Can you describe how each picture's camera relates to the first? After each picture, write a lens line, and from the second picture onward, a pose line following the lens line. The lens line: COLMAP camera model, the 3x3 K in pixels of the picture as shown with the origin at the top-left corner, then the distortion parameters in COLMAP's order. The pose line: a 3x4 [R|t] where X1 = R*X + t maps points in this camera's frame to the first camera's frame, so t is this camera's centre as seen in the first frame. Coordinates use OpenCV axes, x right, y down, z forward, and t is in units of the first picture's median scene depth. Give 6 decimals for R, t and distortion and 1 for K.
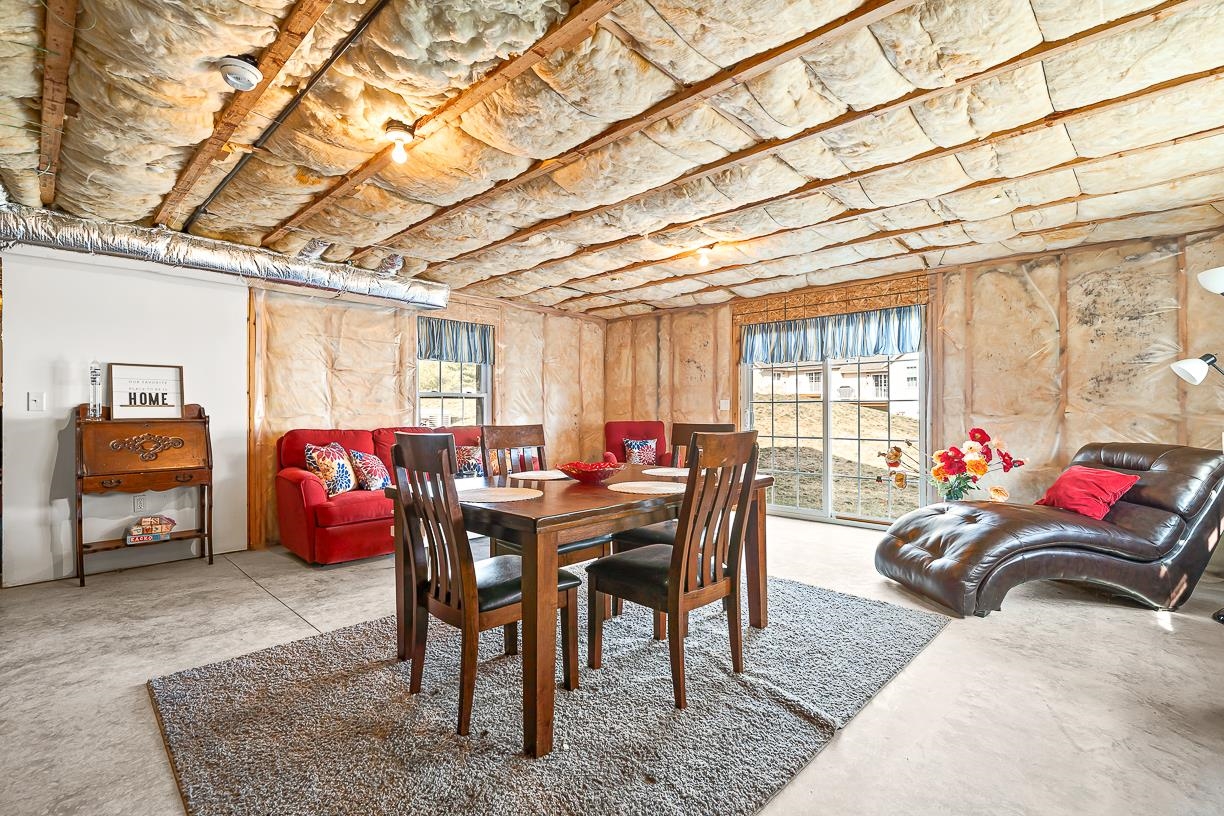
lens RADIAL K [[551.2, 0, 610.2], [0, 551.2, 403.7], [0, 0, 1]] dist [0.001874, -0.000001]
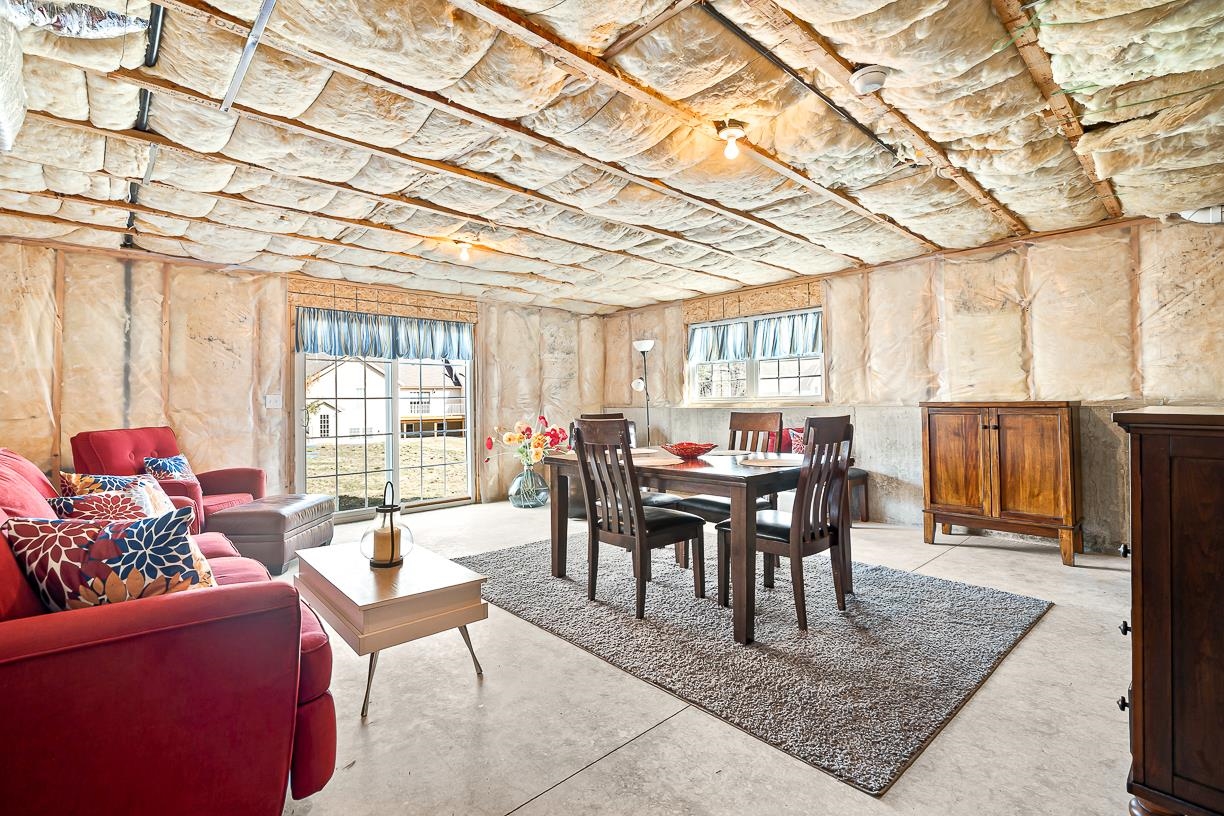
lens RADIAL K [[551.2, 0, 610.2], [0, 551.2, 403.7], [0, 0, 1]] dist [0.001874, -0.000001]
pose [[0.067318, -0.005116, 0.997718, -0.761473], [0.000957, 0.999987, 0.005063, 0.003327], [-0.997731, 0.000614, 0.067322, 0.633495]]
